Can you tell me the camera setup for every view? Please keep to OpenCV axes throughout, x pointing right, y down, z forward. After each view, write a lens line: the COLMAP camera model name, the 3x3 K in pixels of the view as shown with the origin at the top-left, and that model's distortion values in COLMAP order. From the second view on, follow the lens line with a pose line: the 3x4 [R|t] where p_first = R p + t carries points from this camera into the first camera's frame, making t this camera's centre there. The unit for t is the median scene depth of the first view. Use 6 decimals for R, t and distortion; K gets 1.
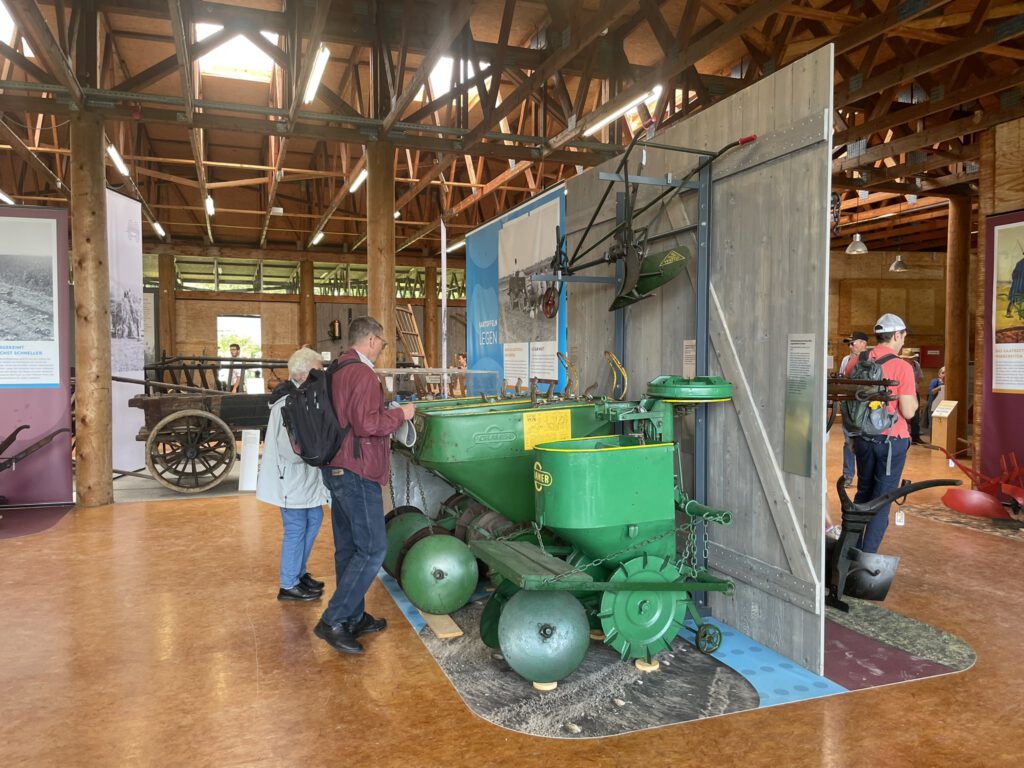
lens RADIAL K [[768.4, 0, 514.1], [0, 768.4, 383.1], [0, 0, 1]] dist [0.049196, -0.080139]
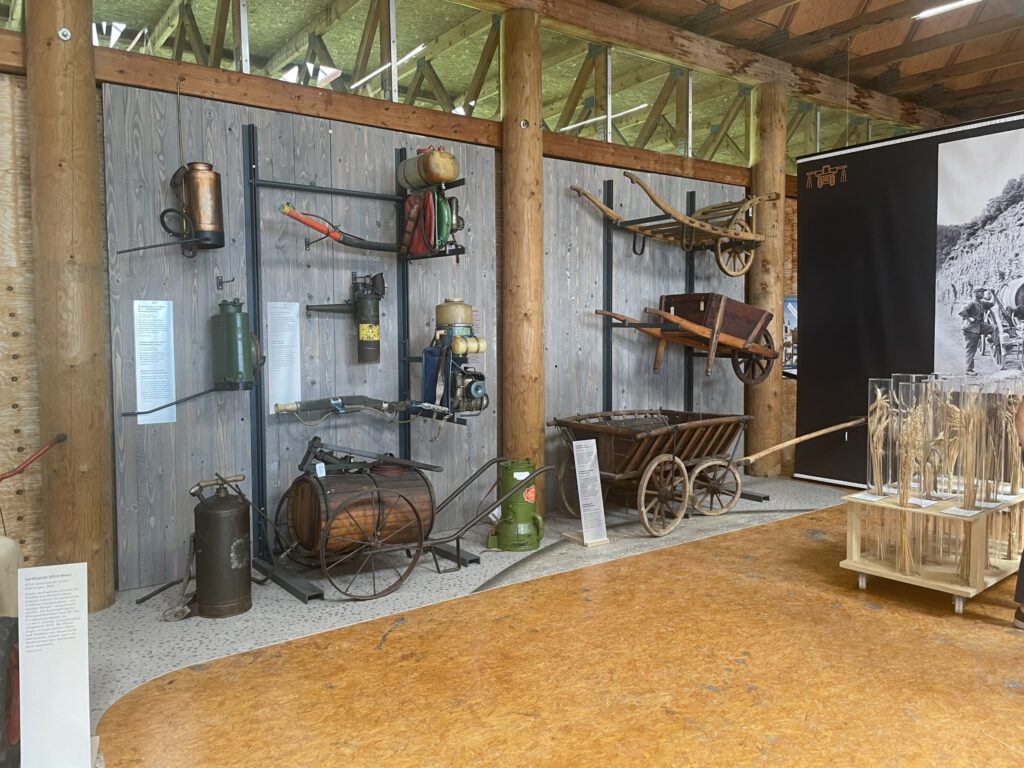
lens RADIAL K [[768.4, 0, 510.9], [0, 768.4, 382.9], [0, 0, 1]] dist [0.049196, -0.080139]
pose [[0.962688, -0.020938, 0.269802, -0.204547], [0.014343, 0.999549, 0.026393, -0.019737], [-0.270233, -0.021538, 0.962554, 0.747005]]
